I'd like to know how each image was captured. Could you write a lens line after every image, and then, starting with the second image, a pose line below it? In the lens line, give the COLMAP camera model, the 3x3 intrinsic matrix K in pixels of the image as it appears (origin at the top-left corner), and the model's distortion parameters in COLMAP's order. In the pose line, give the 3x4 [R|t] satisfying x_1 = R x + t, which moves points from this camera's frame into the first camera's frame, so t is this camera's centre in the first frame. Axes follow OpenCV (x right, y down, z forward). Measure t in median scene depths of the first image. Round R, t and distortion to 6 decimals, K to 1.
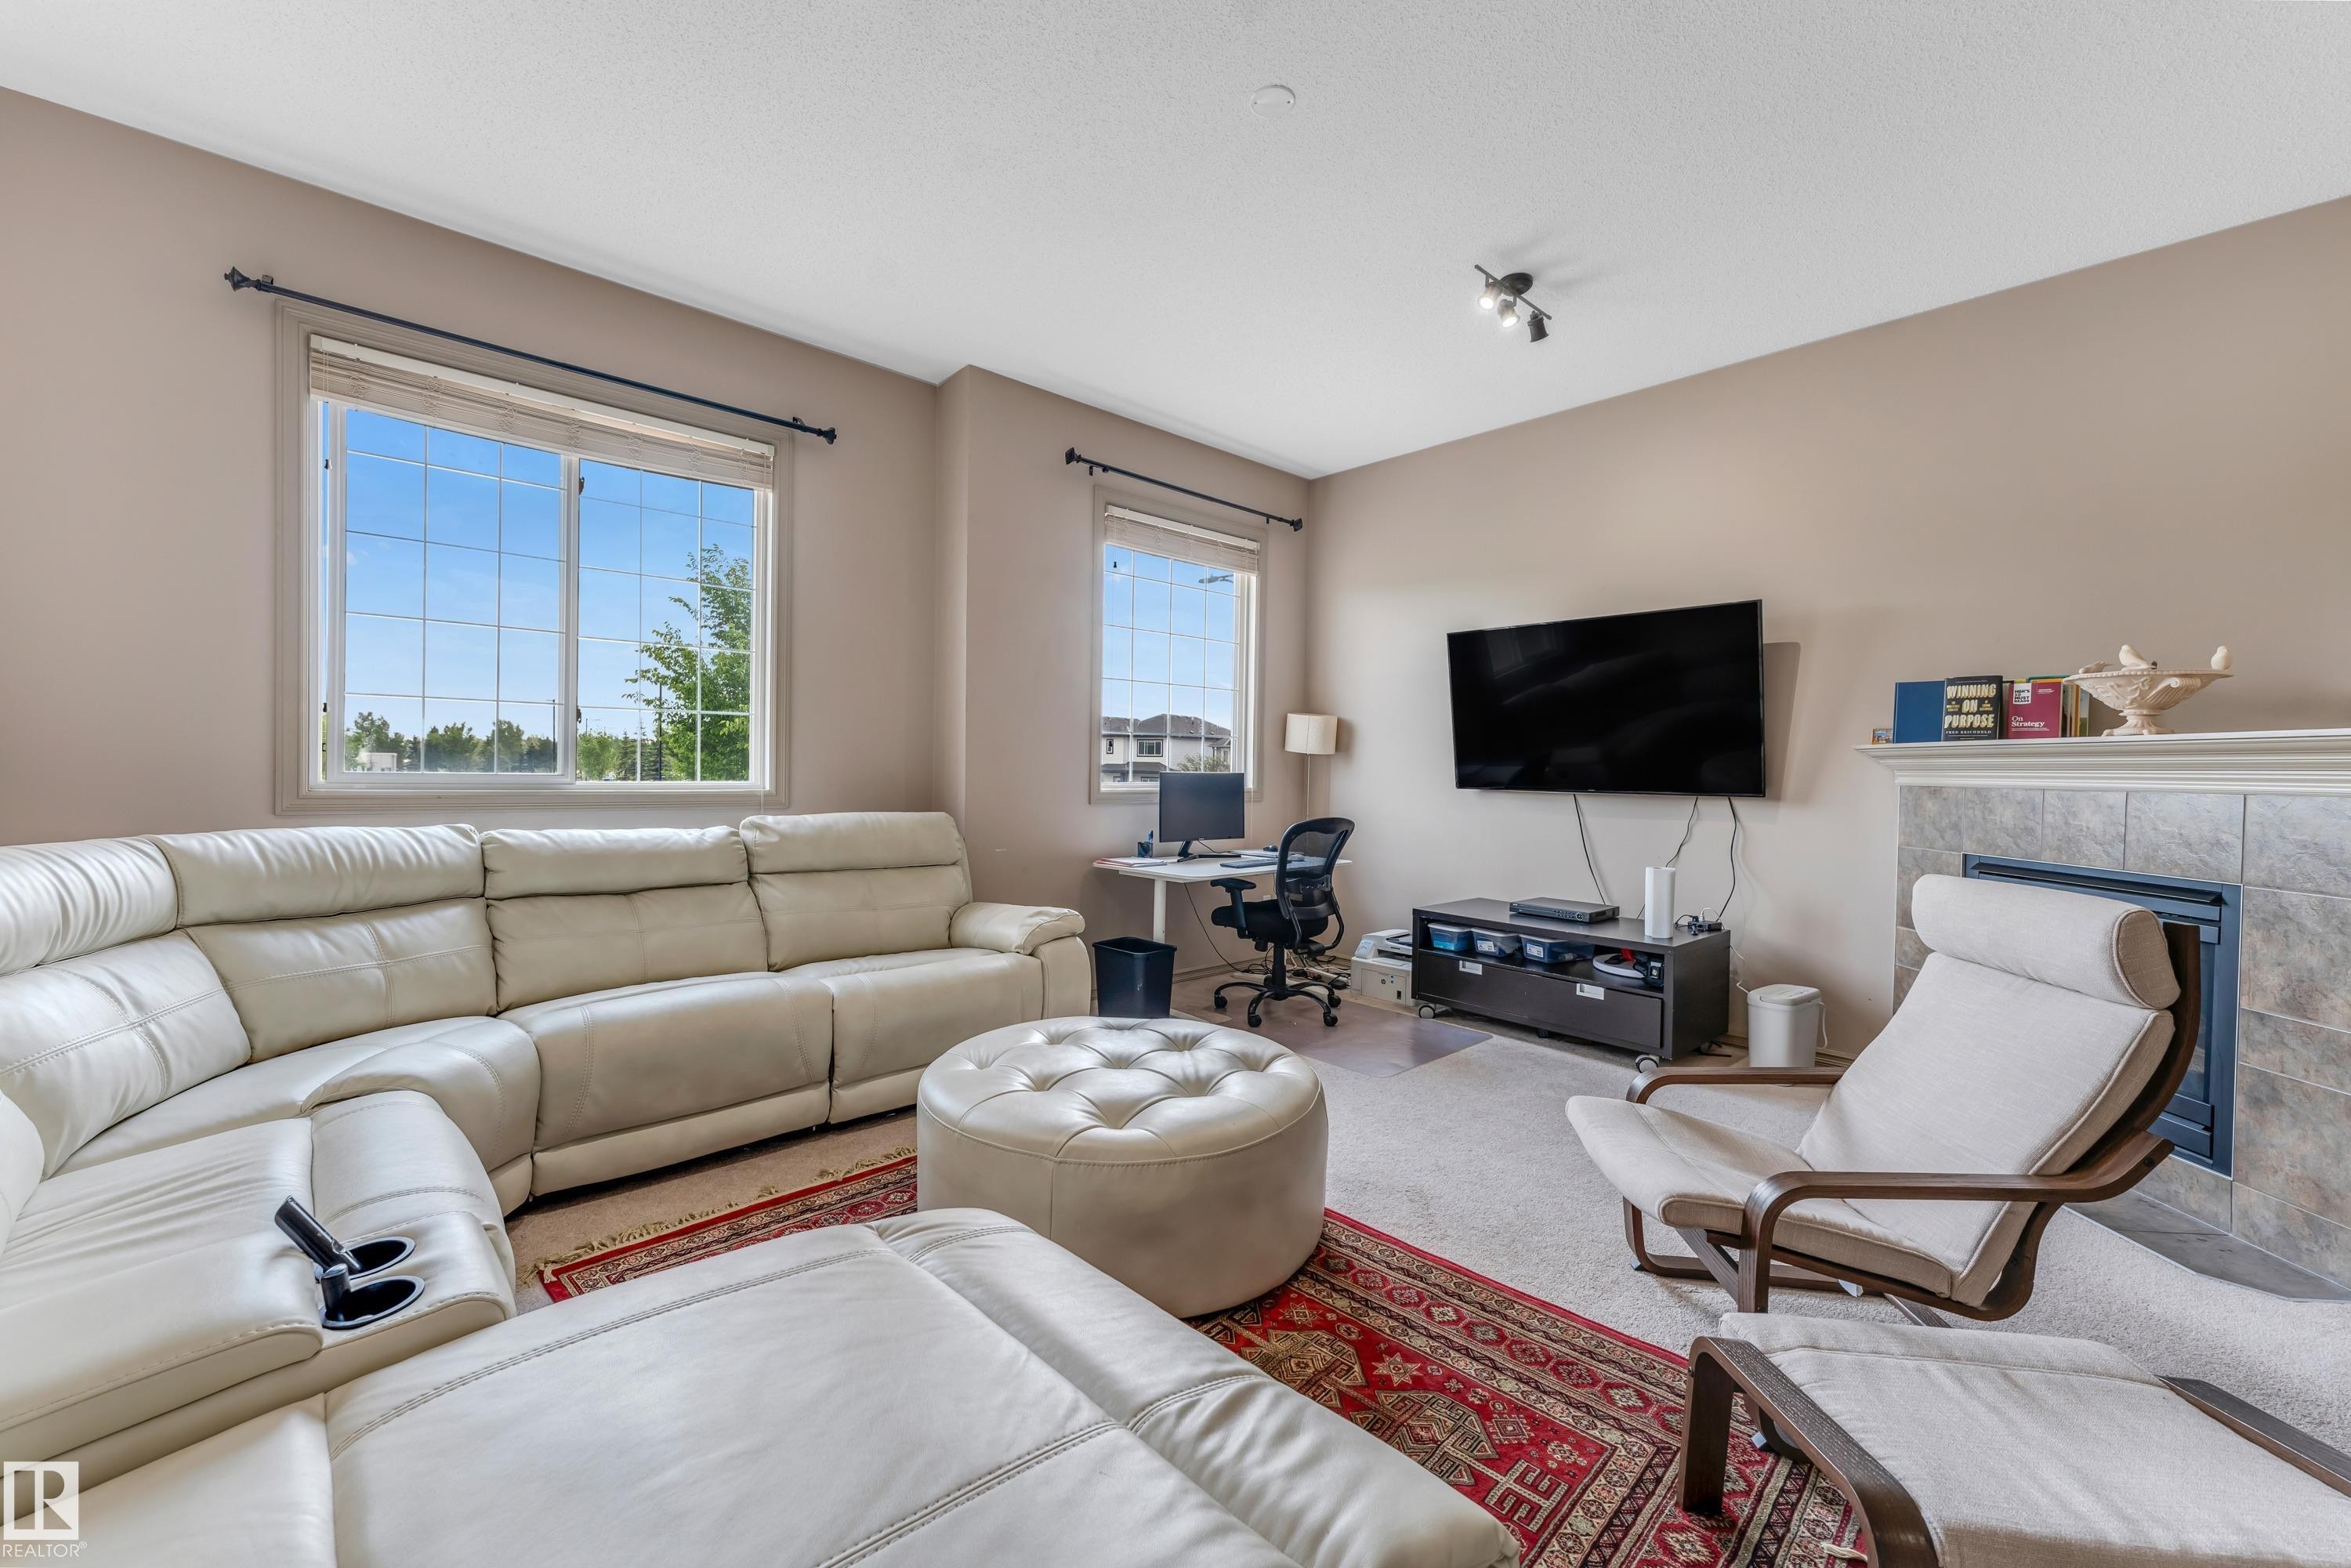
lens RADIAL K [[943.4, 0, 1175.5], [0, 943.4, 784.0], [0, 0, 1]] dist [-0.000829, -0.000064]
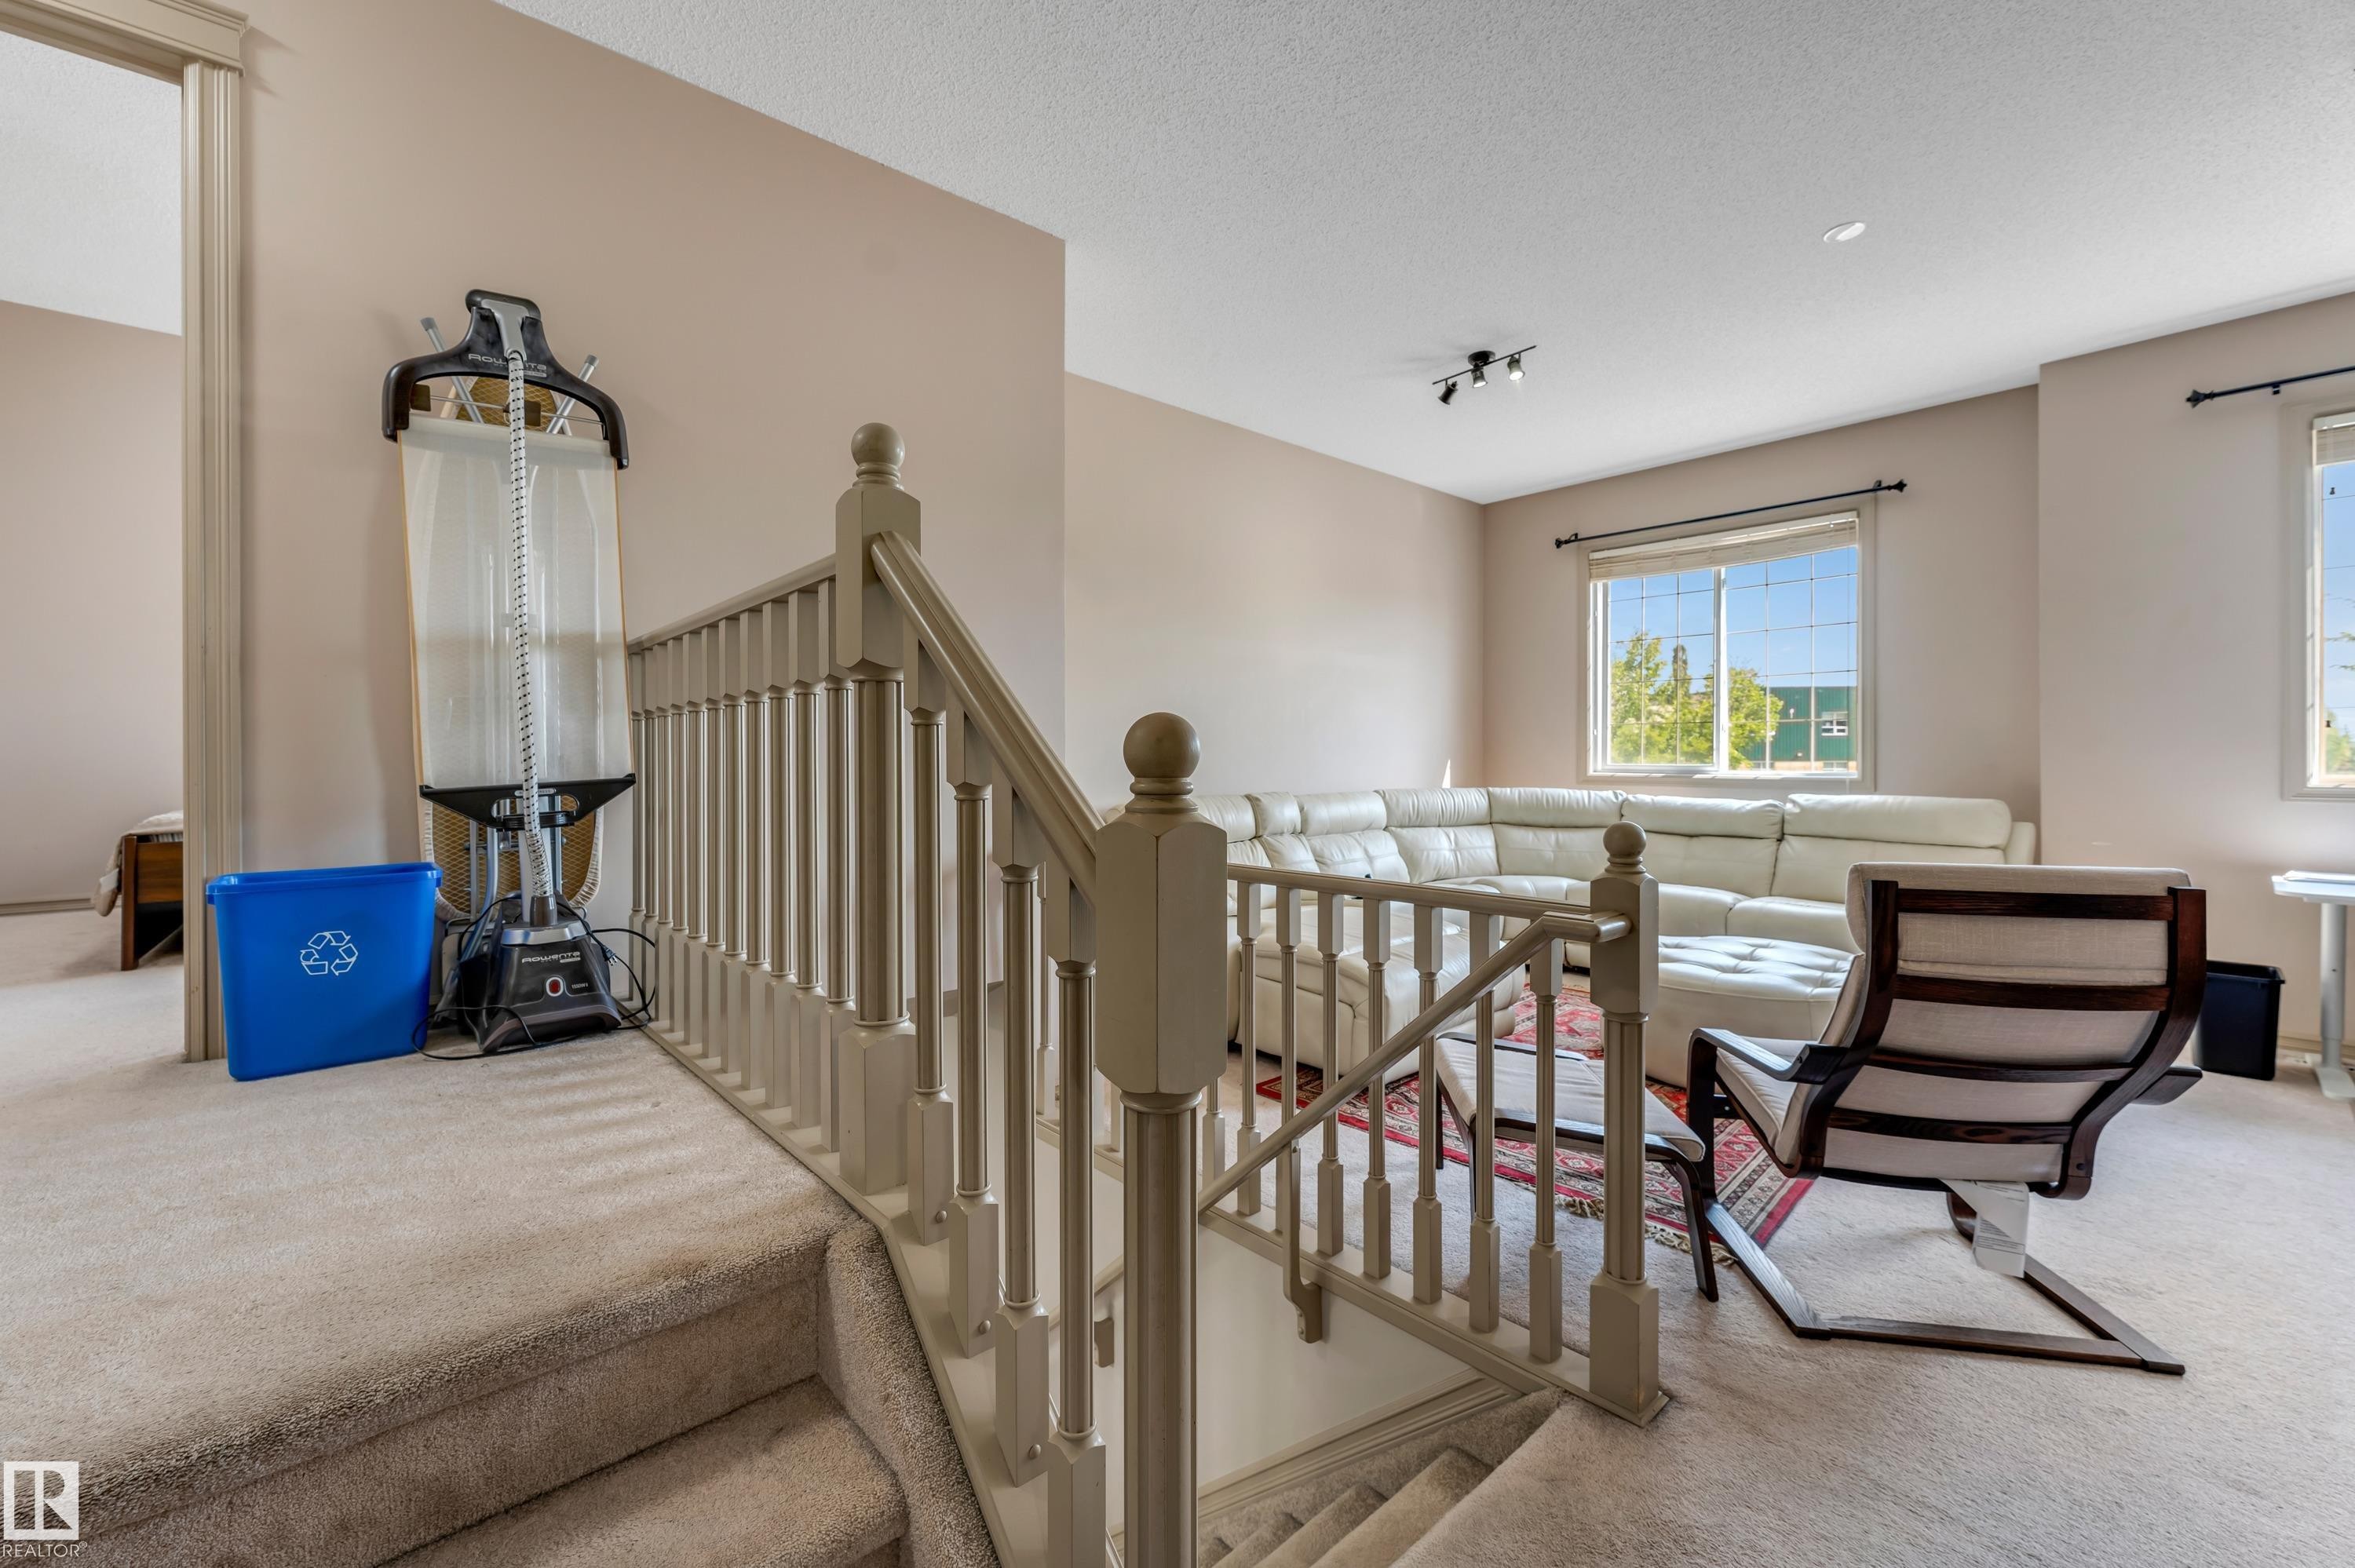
lens RADIAL K [[920.1, 0, 1181.7], [0, 920.1, 762.0], [0, 0, 1]] dist [-0.000957, -0.000273]
pose [[0.010821, -0.001194, -0.999941, 0.936531], [-0.010235, 0.999947, -0.001305, -0.003114], [0.999889, 0.010249, 0.010808, 0.073569]]
